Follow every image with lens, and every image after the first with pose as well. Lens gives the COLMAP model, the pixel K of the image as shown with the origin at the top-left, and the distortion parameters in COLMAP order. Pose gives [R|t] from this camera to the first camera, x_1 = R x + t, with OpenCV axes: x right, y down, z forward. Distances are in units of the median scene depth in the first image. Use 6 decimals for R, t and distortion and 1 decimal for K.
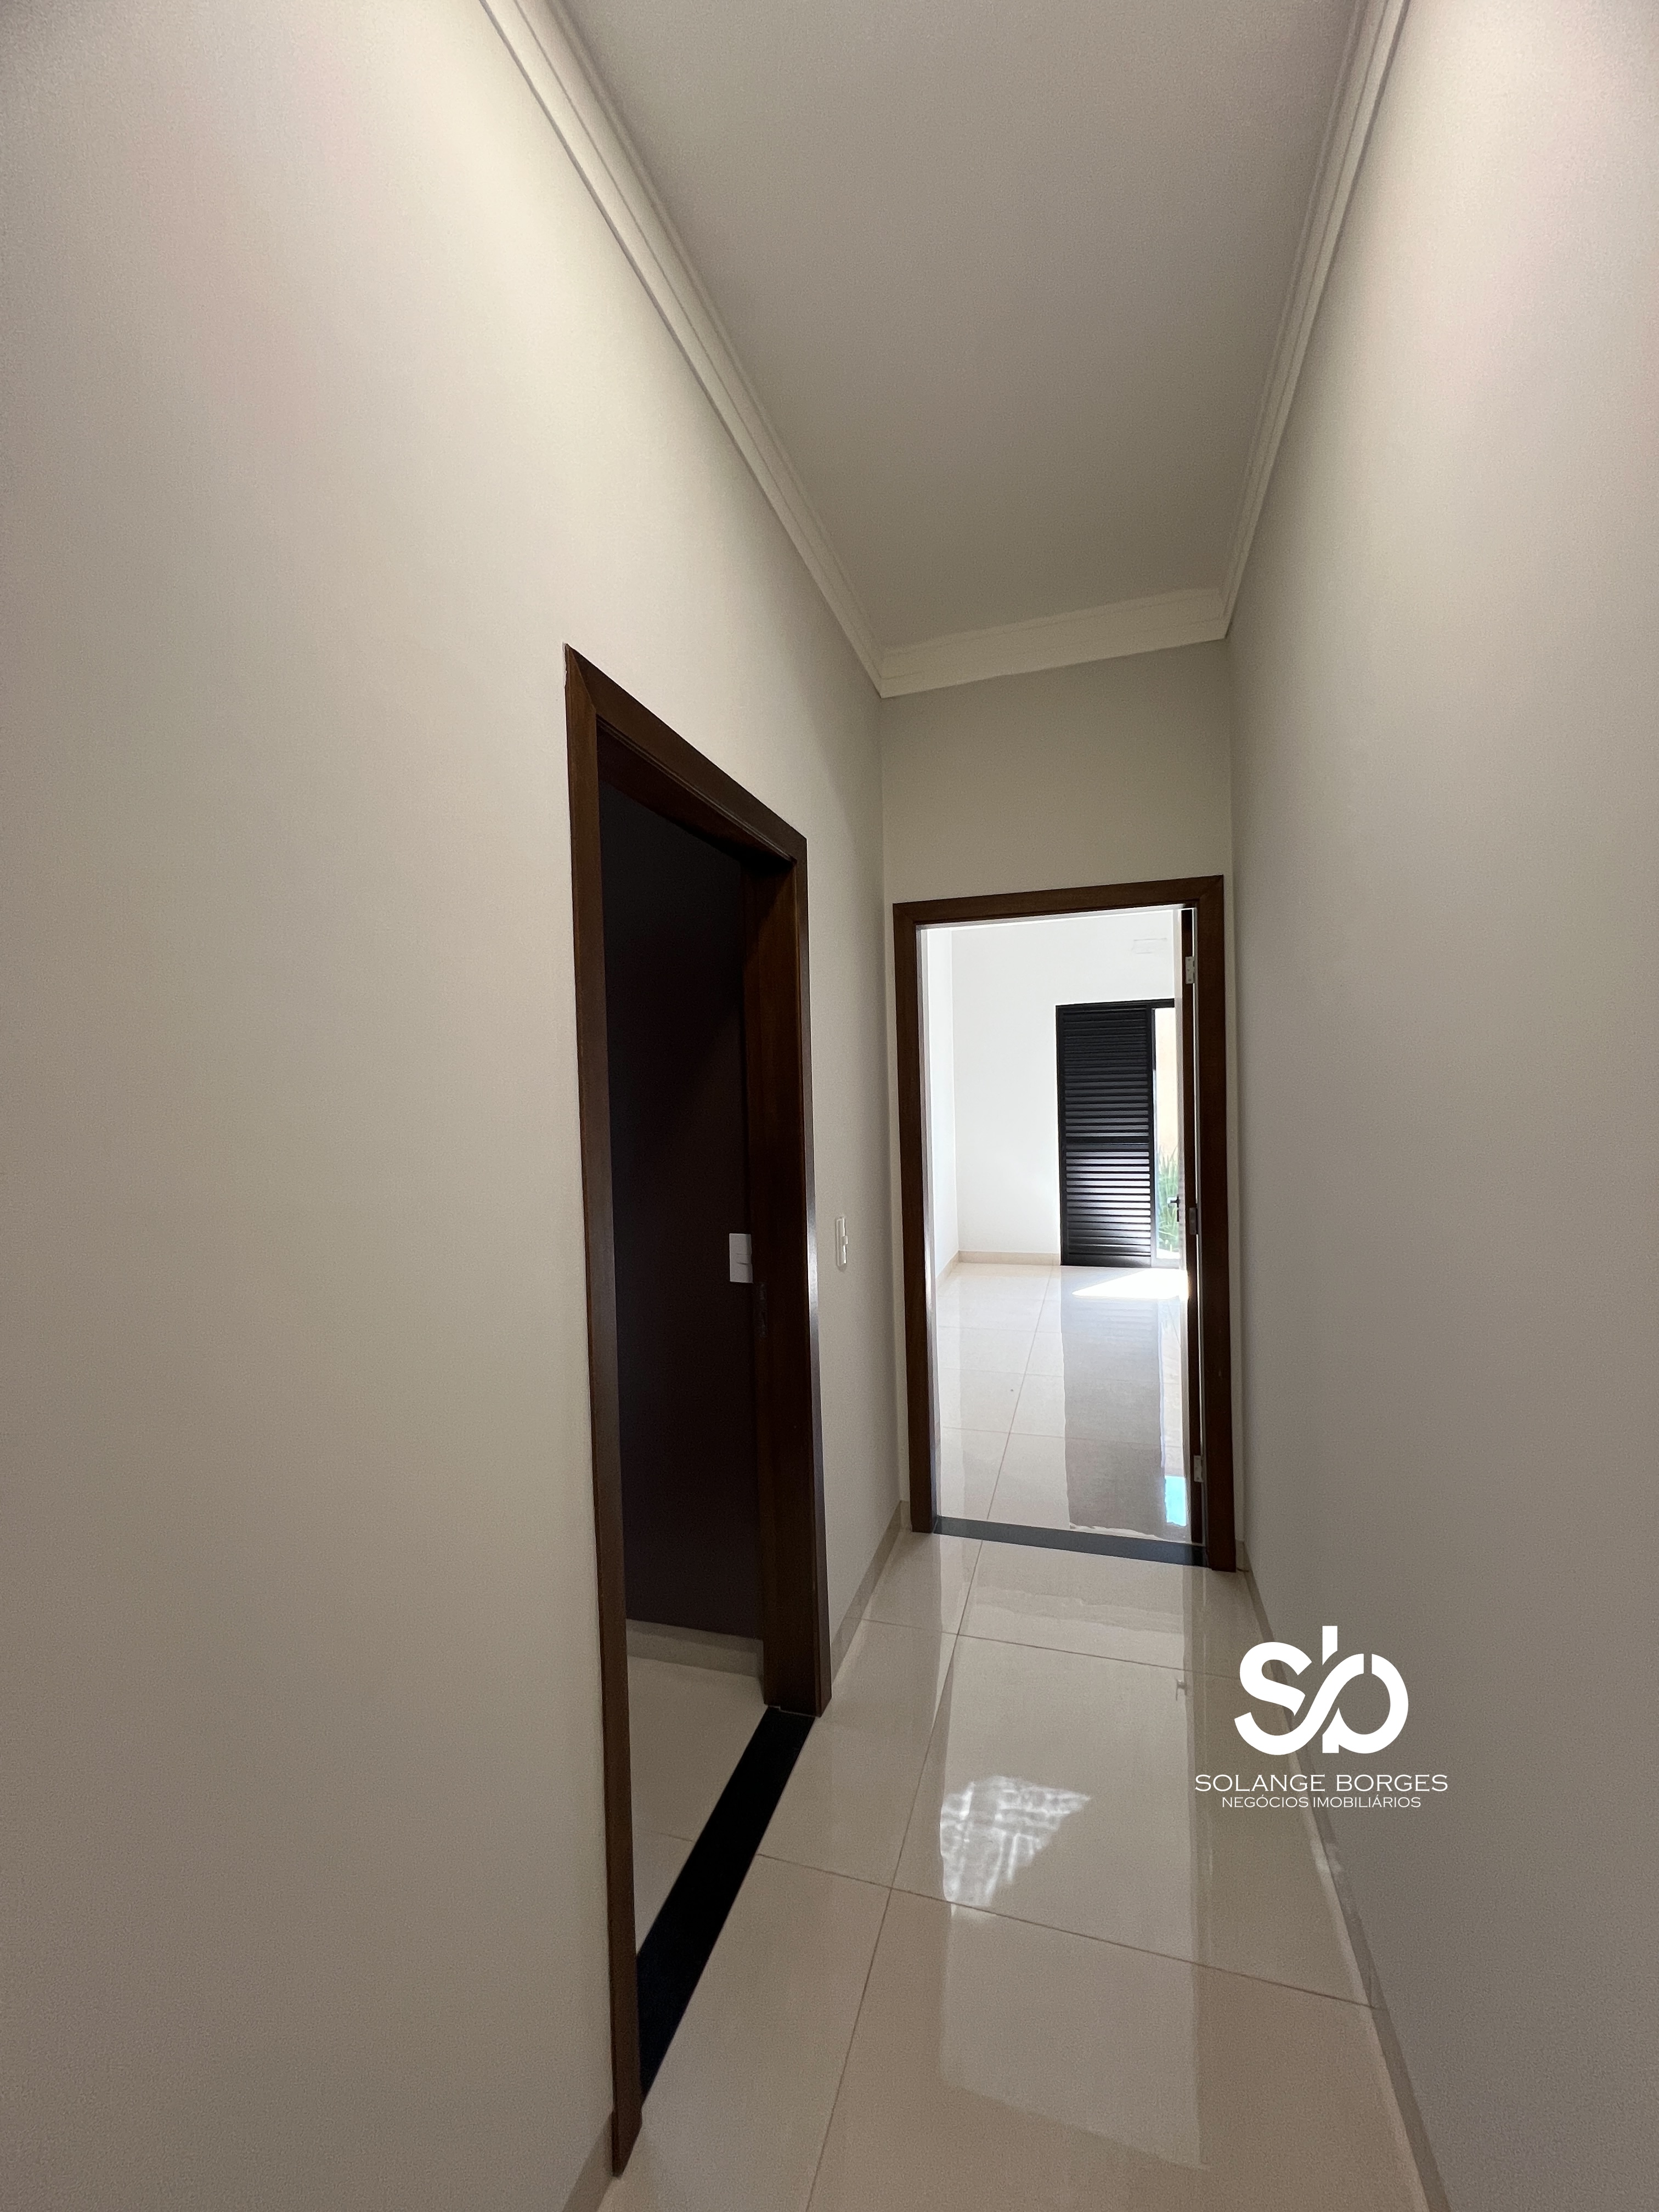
lens RADIAL K [[893.5, 0, 830.0], [0, 893.5, 1097.4], [0, 0, 1]] dist [0.001586, 0.001188]
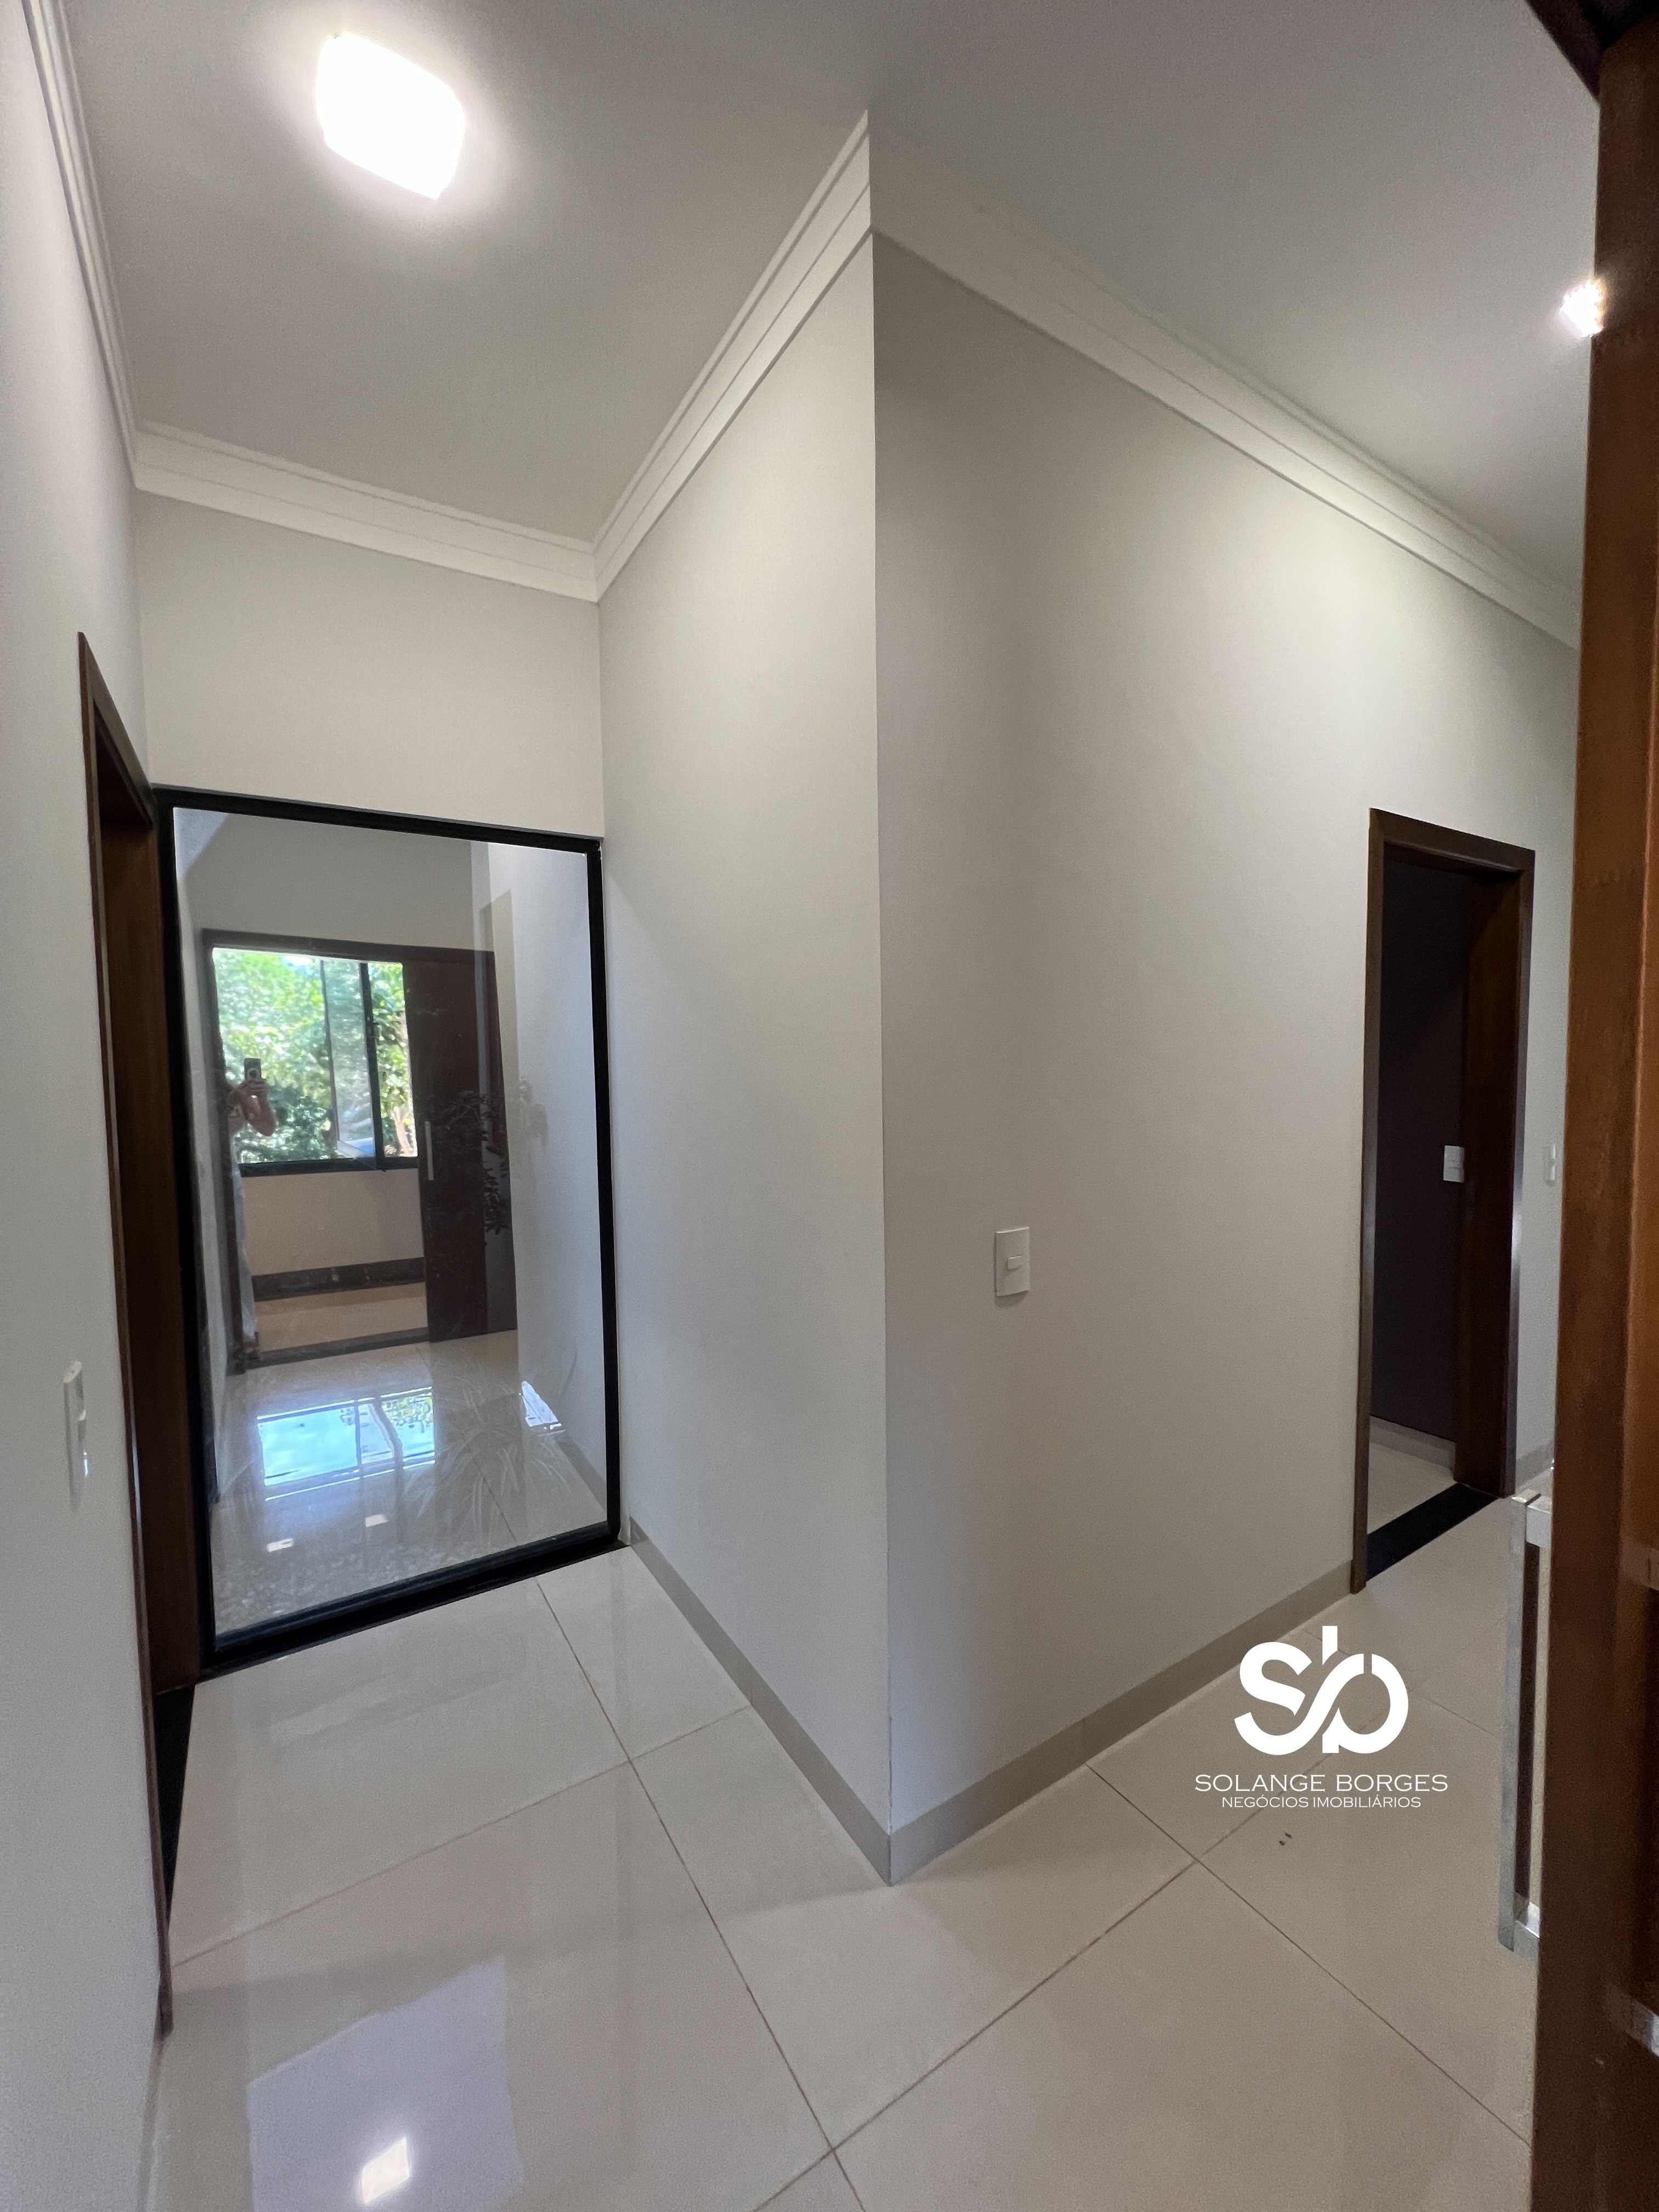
lens RADIAL K [[893.5, 0, 844.5], [0, 893.5, 1109.2], [0, 0, 1]] dist [0.001586, 0.001188]
pose [[0.766033, 0.058008, -0.640179, 0.058849], [-0.018837, 0.997518, 0.067848, 0.020417], [0.642526, -0.039915, 0.765224, -0.664789]]
